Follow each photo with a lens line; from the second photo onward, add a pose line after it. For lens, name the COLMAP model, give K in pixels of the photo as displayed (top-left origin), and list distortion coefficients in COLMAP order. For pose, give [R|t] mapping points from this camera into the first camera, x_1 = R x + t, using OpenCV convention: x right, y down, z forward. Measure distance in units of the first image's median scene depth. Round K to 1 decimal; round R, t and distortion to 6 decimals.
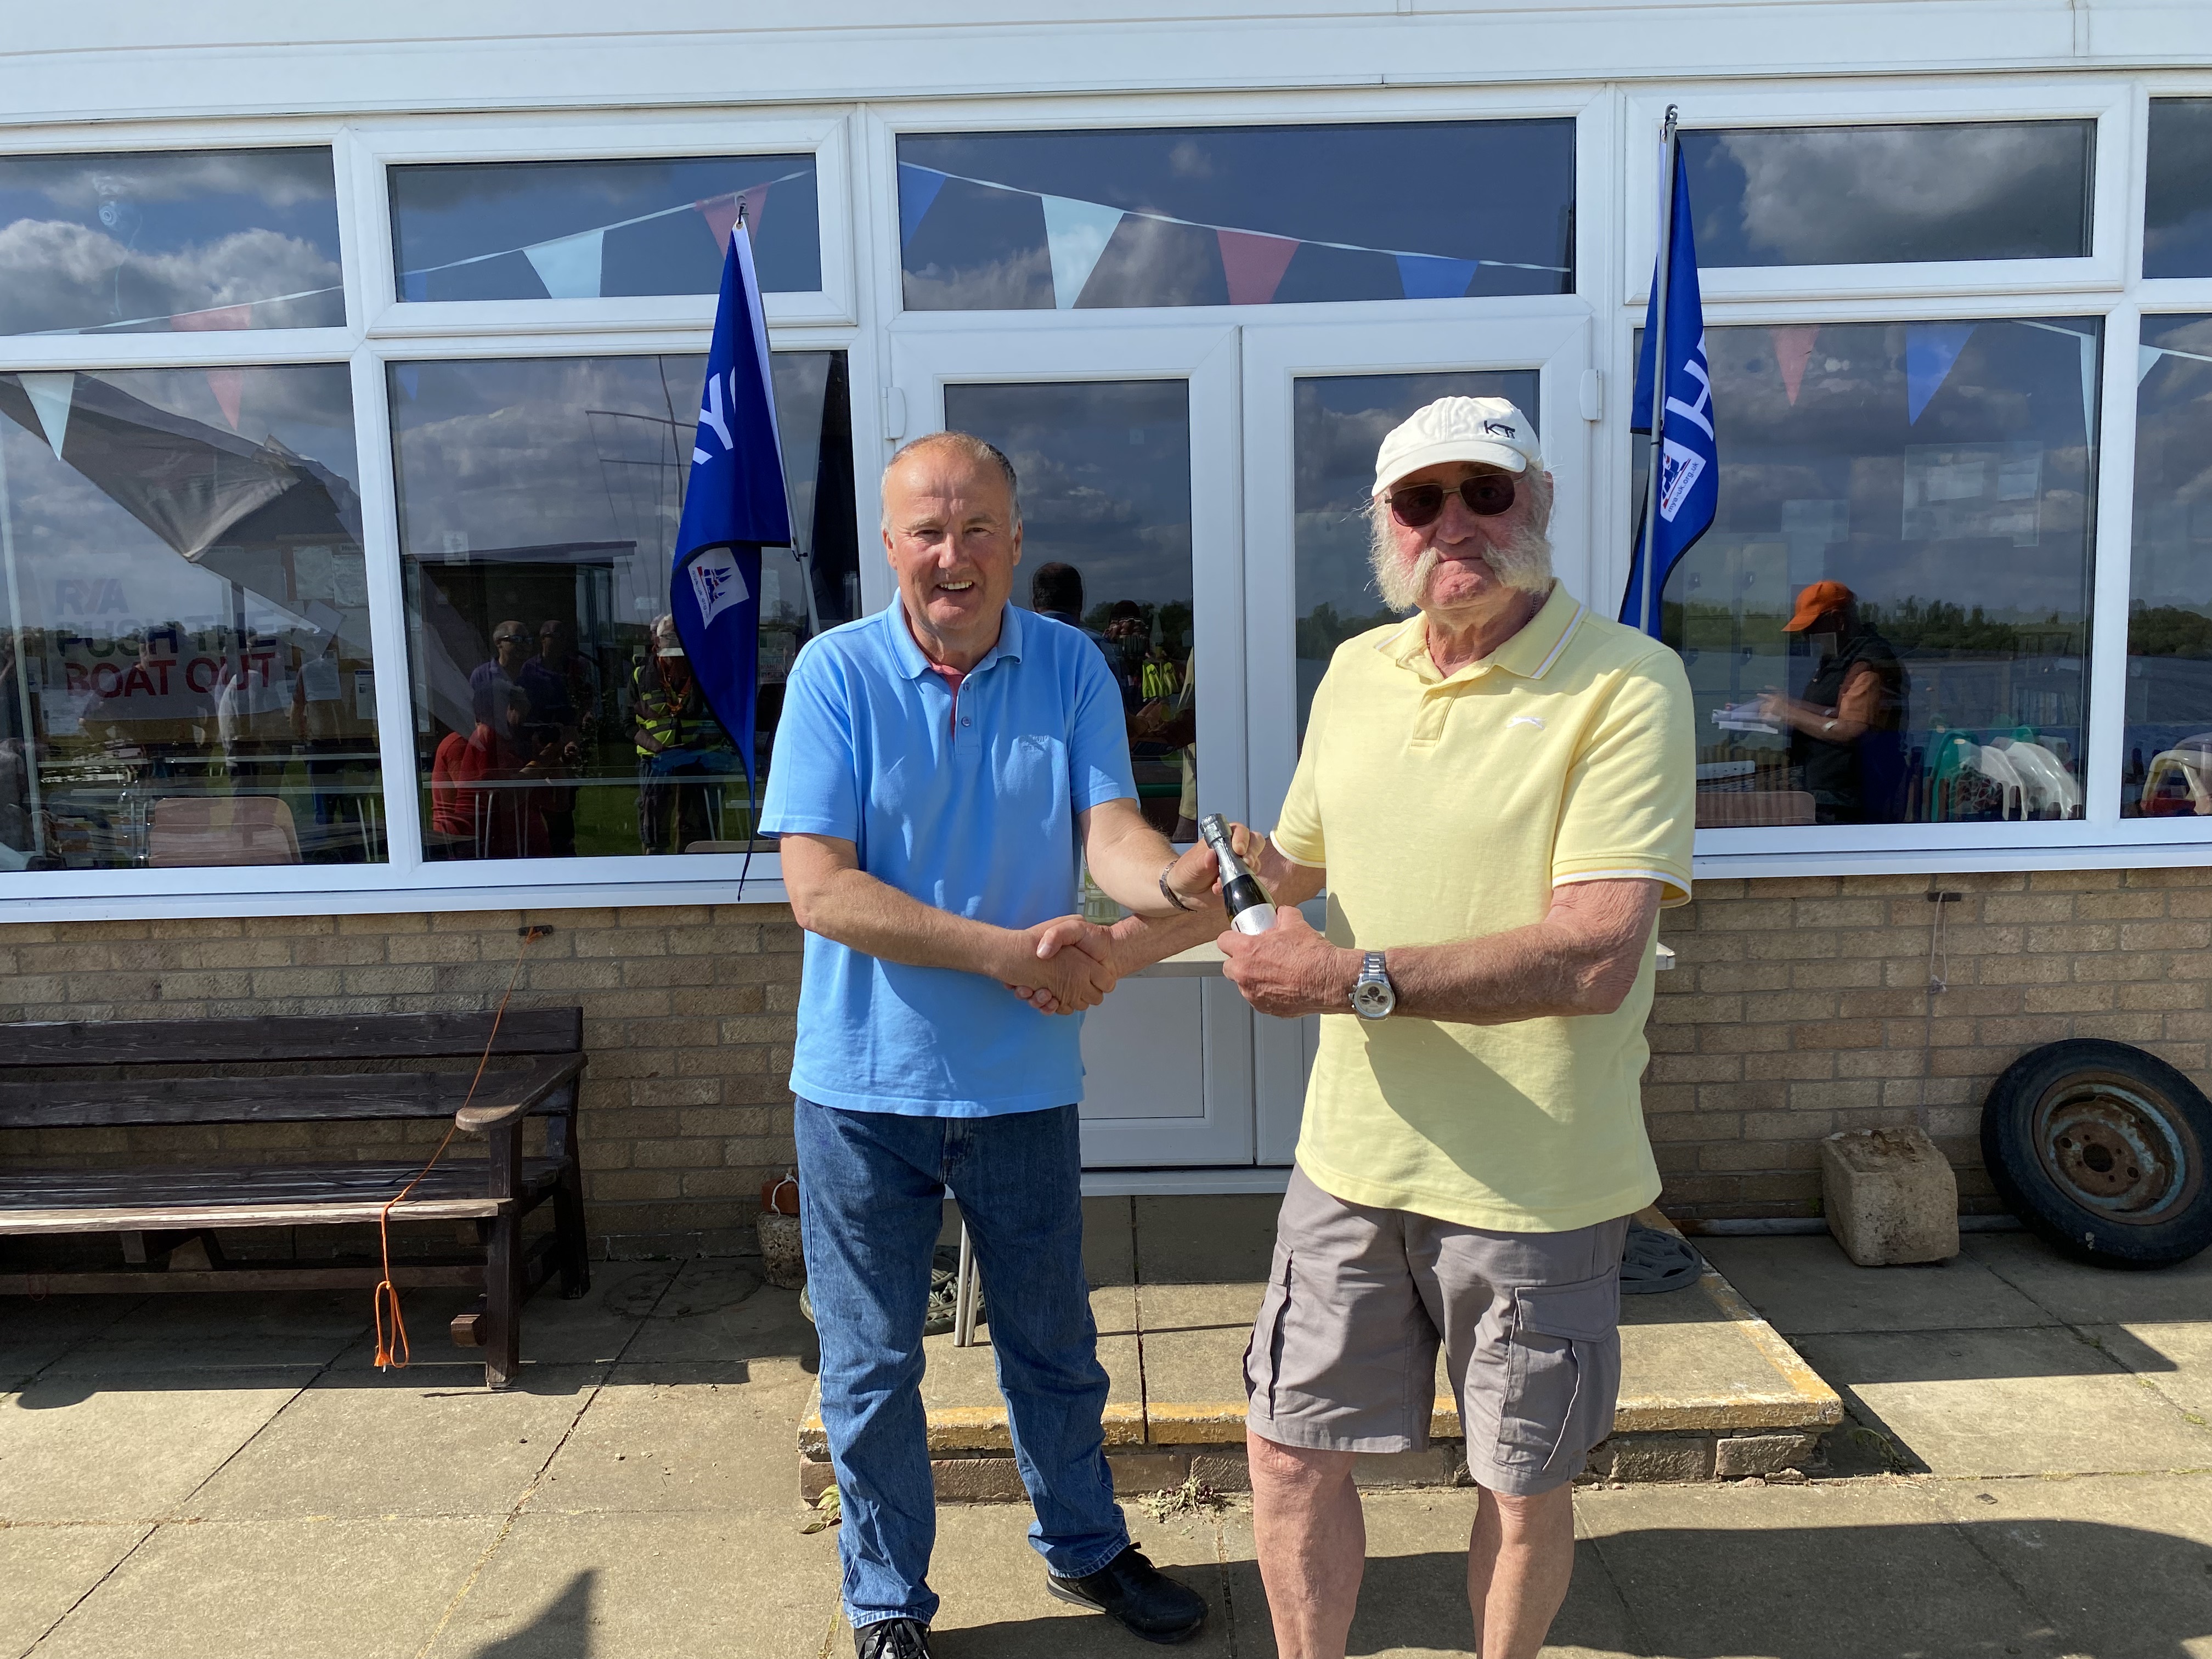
lens RADIAL K [[1680.0, 0, 1116.8], [0, 1680.0, 844.7], [0, 0, 1]] dist [-0.000271, -0.008665]
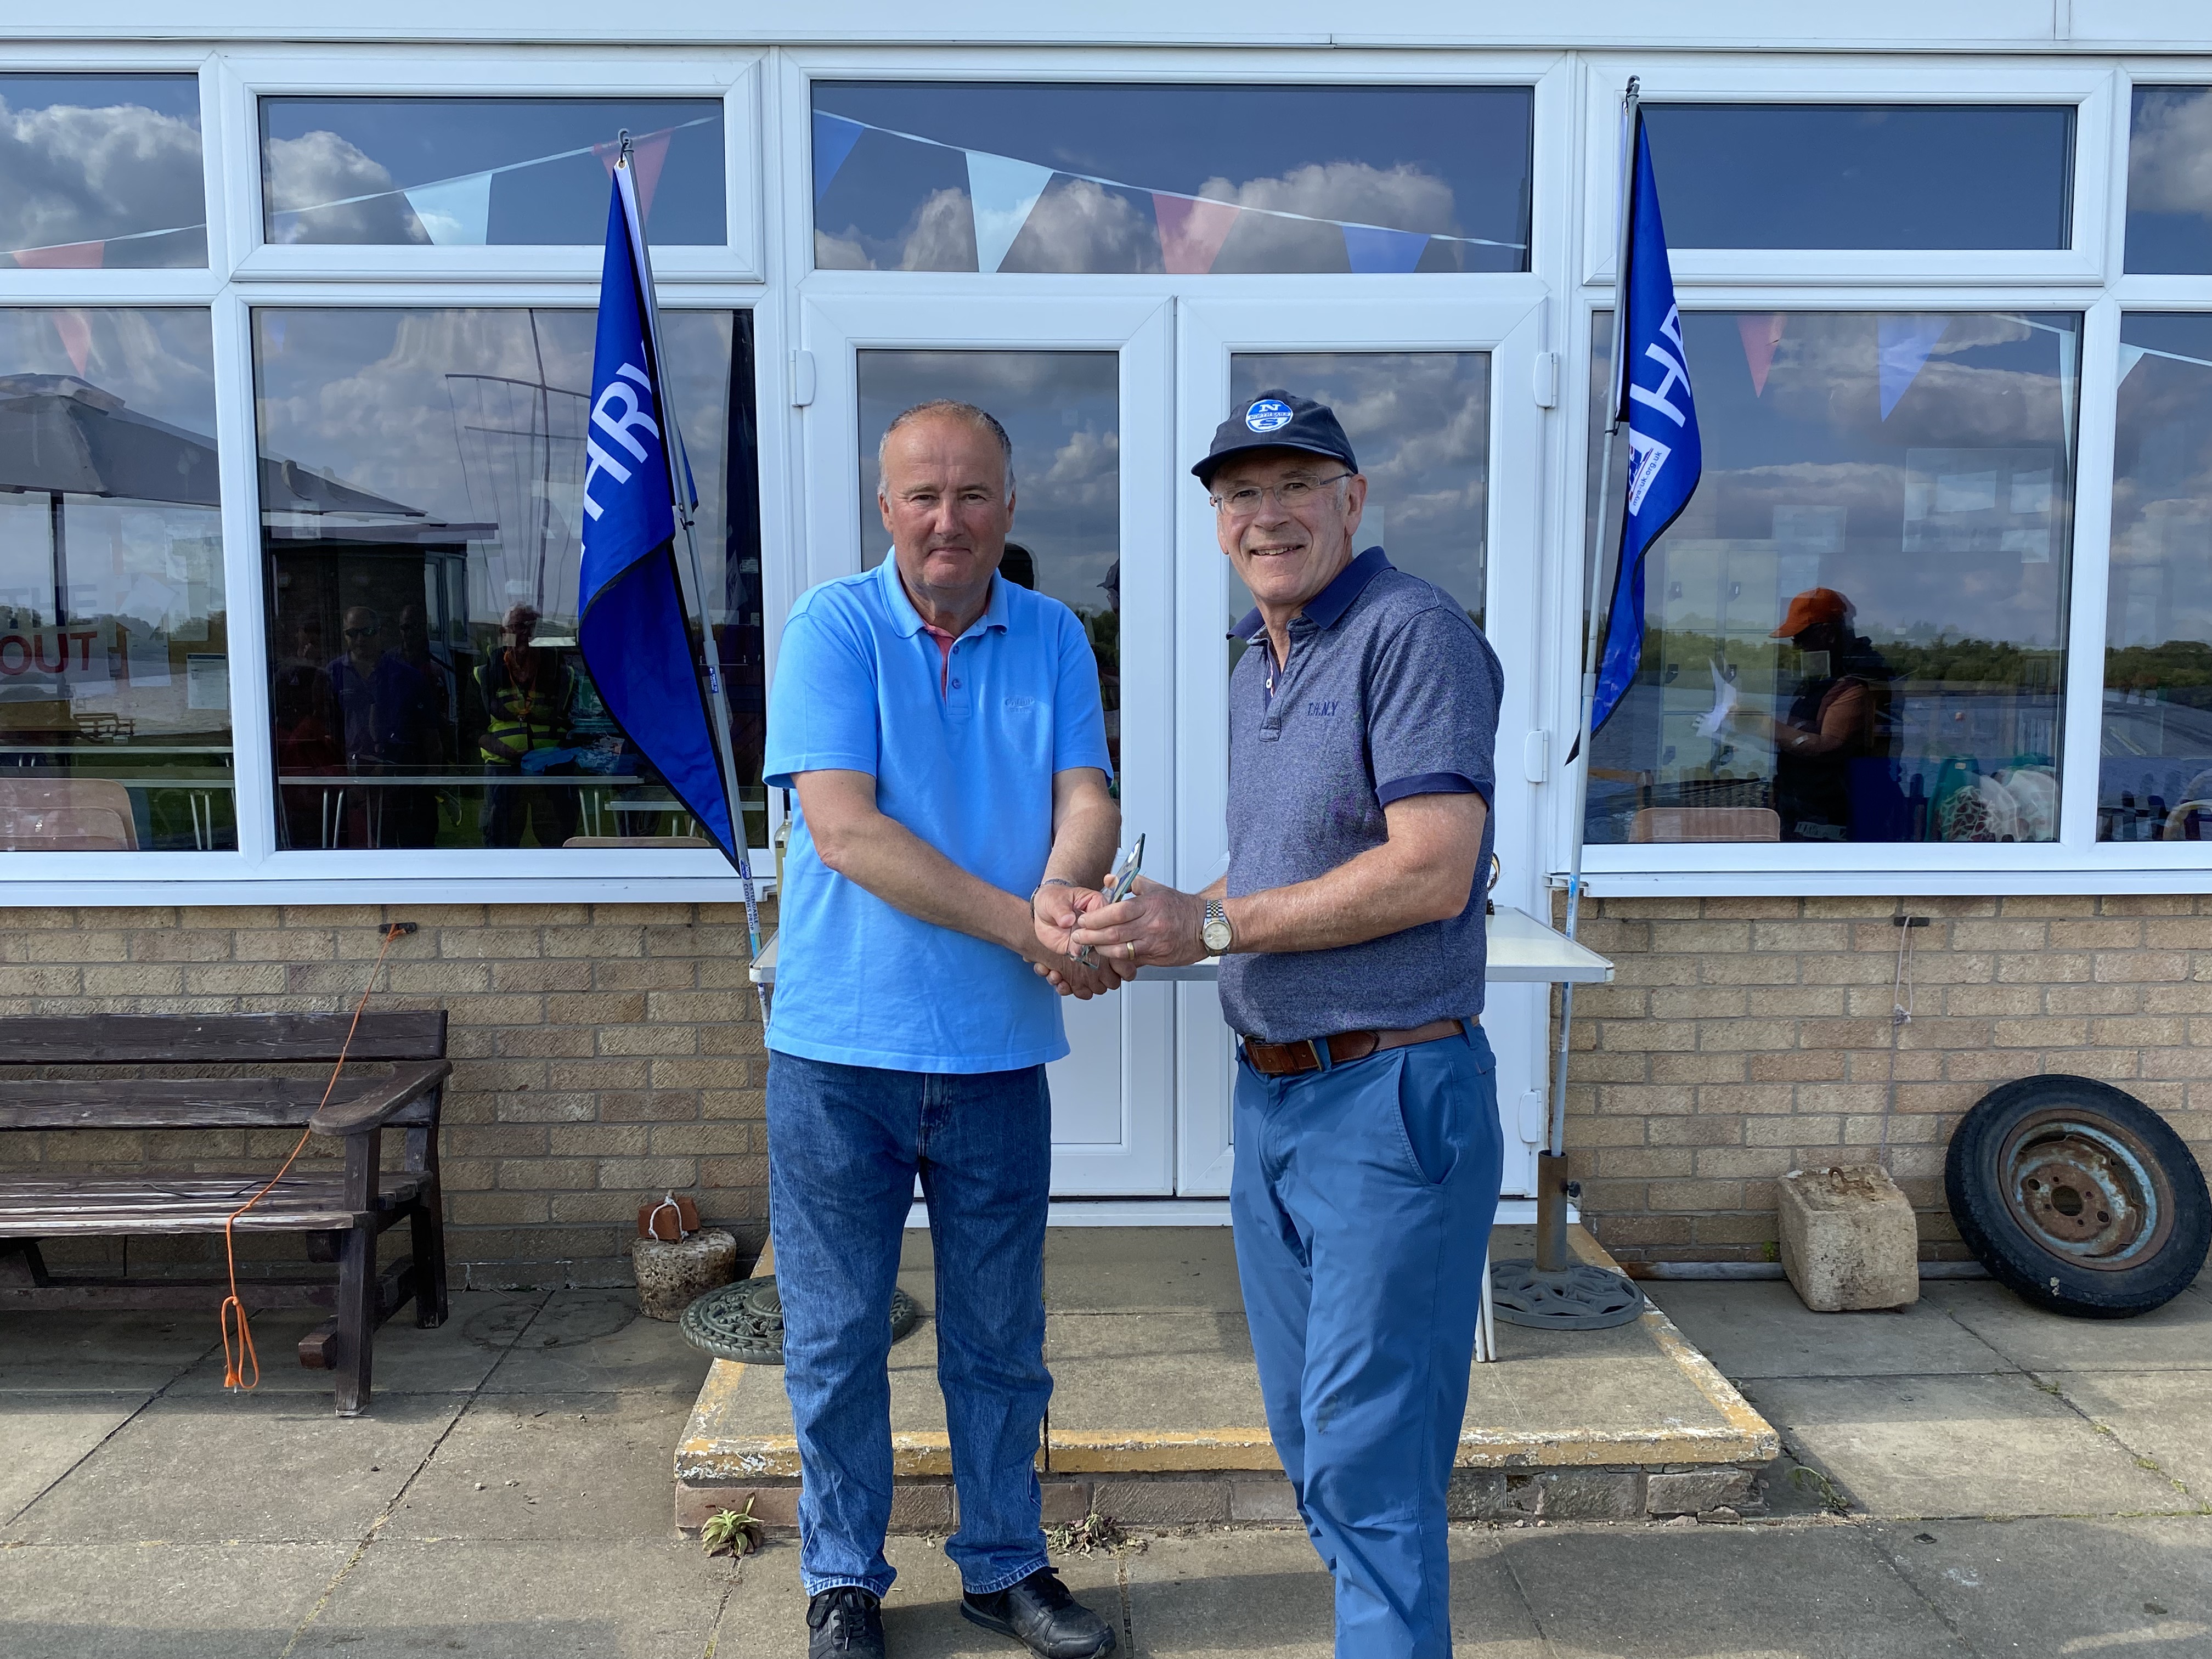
lens RADIAL K [[1899.5, 0, 1096.7], [0, 1899.5, 851.9], [0, 0, 1]] dist [0.004618, -0.017213]
pose [[0.999374, 0.020652, 0.028726, 0.005833], [-0.020213, 0.999676, -0.015500, 0.018535], [-0.029037, 0.014909, 0.999467, -0.052923]]
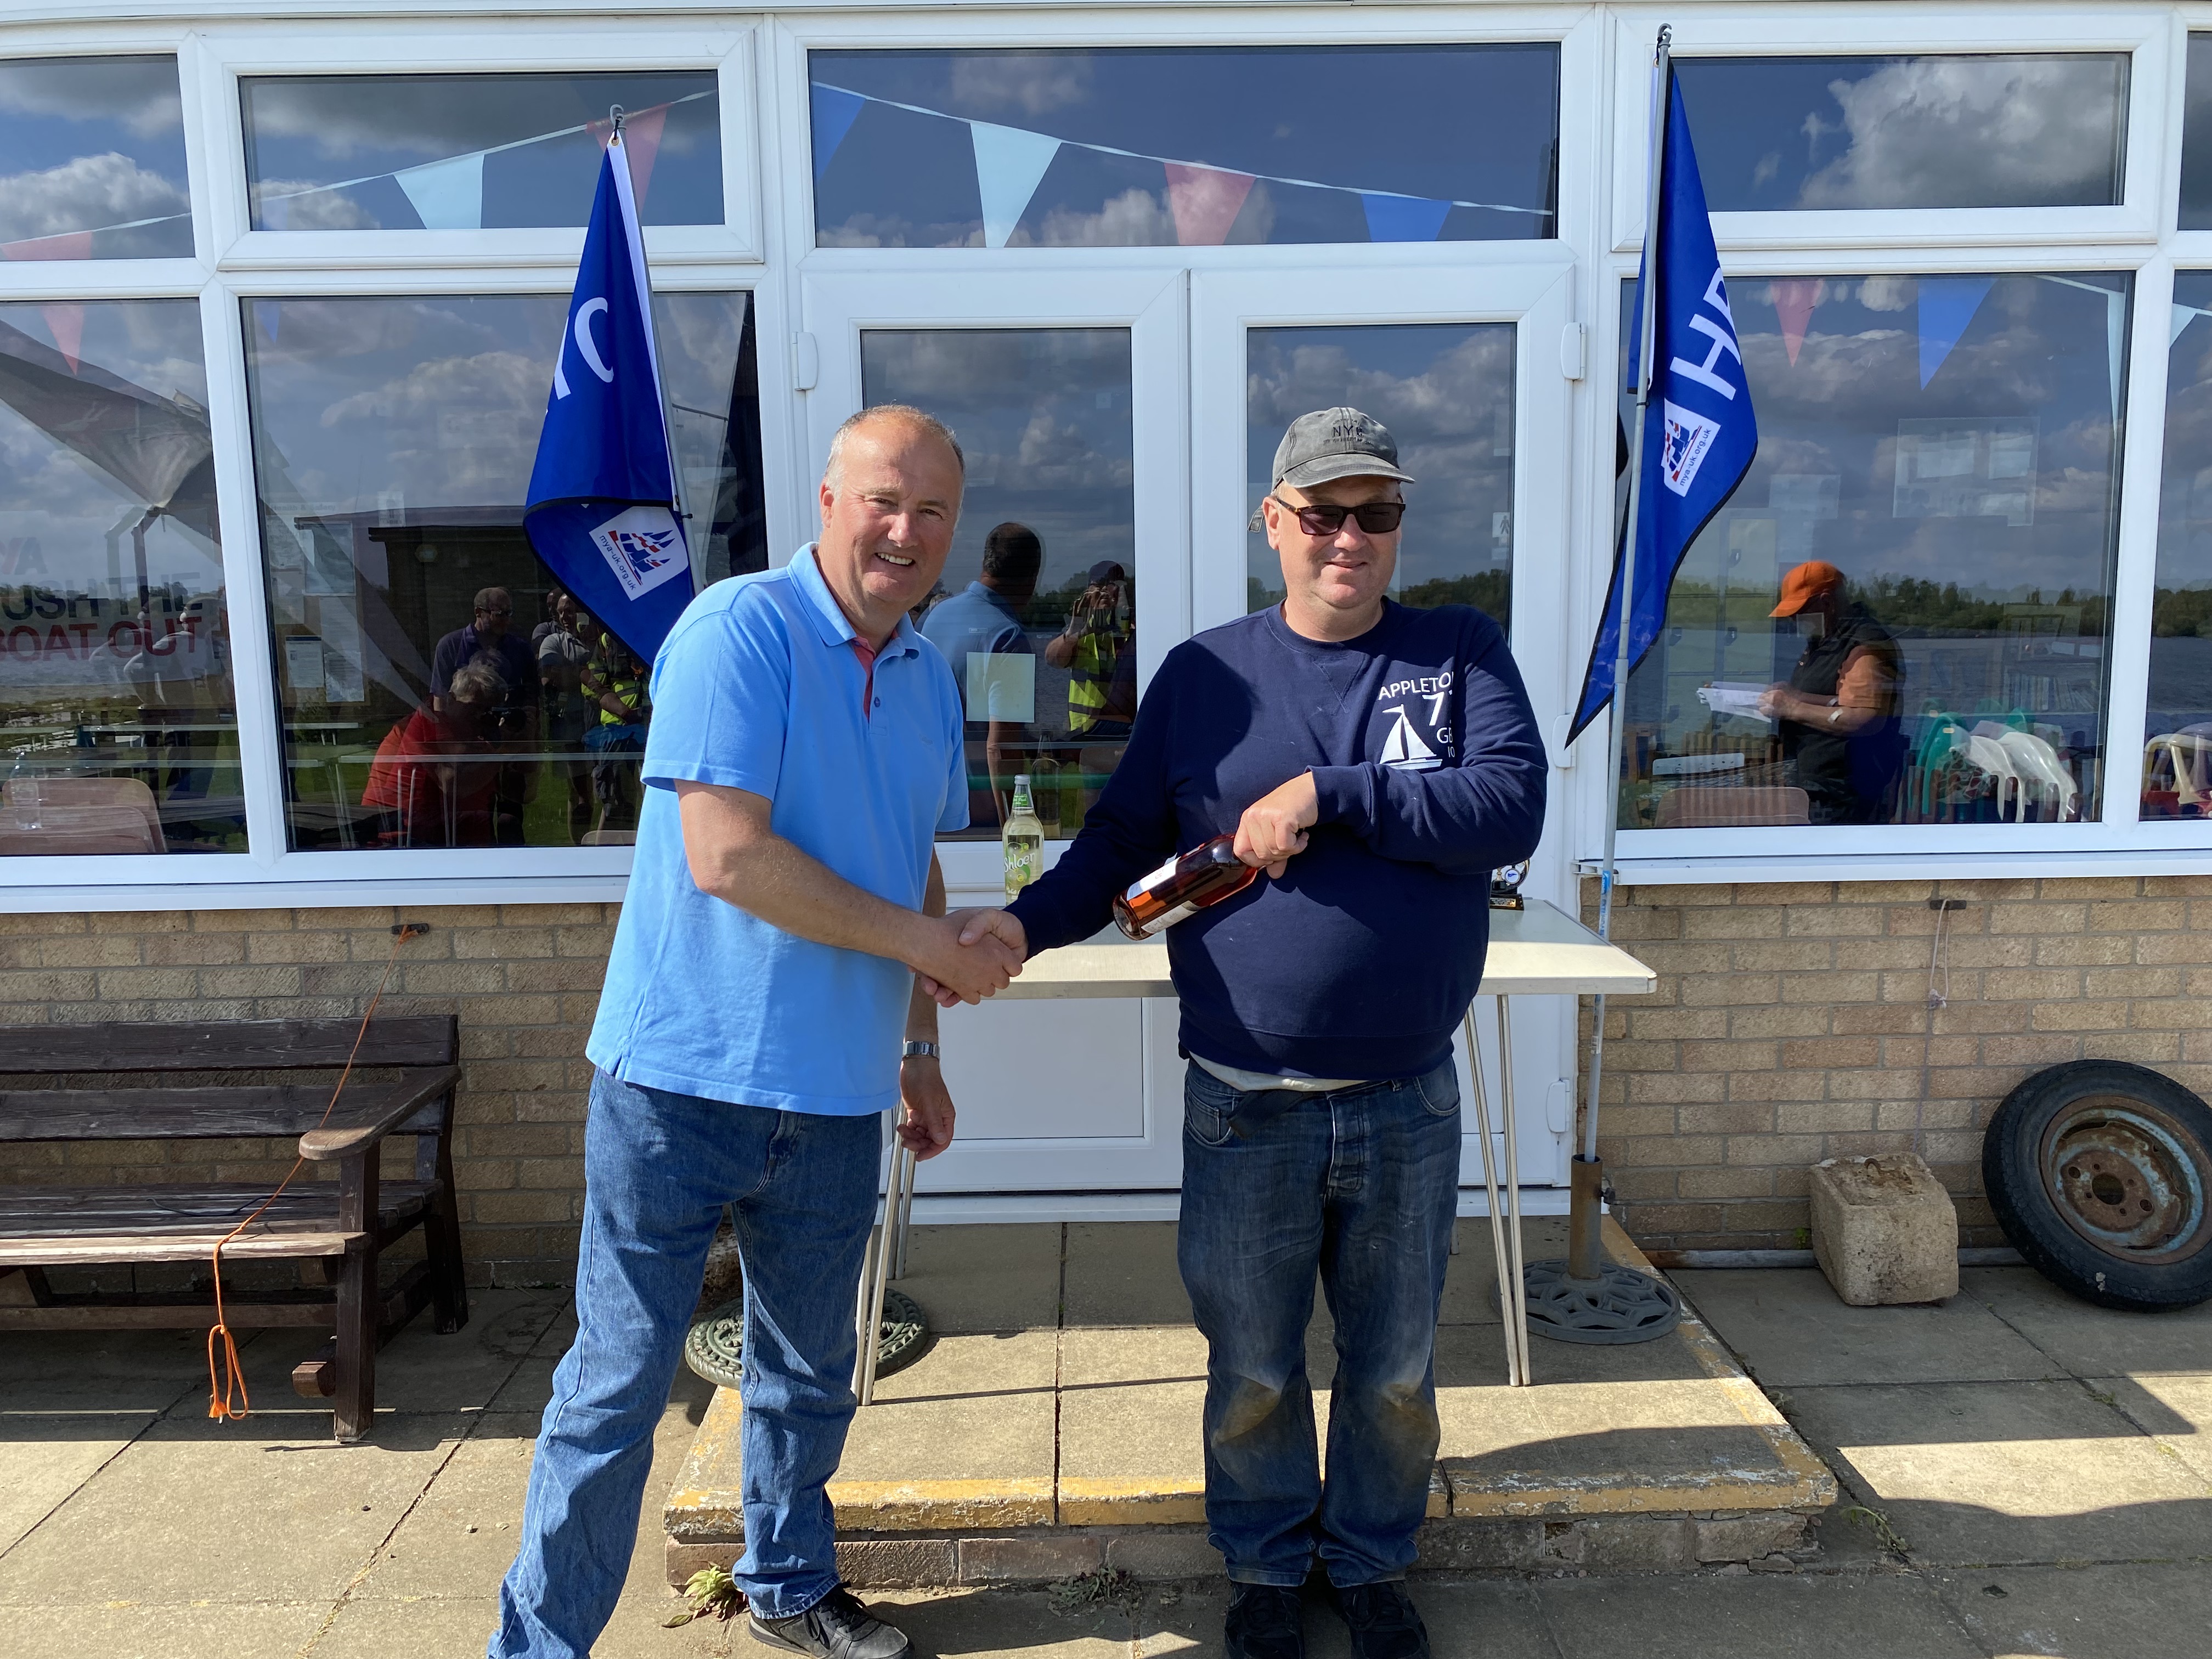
lens RADIAL K [[1680.0, 0, 1118.5], [0, 1680.0, 850.4], [0, 0, 1]] dist [-0.000271, -0.008665]
pose [[0.999877, 0.008486, 0.013227, 0.026446], [-0.008755, 0.999755, 0.020354, -0.013846], [-0.013051, -0.020467, 0.999705, 0.088379]]
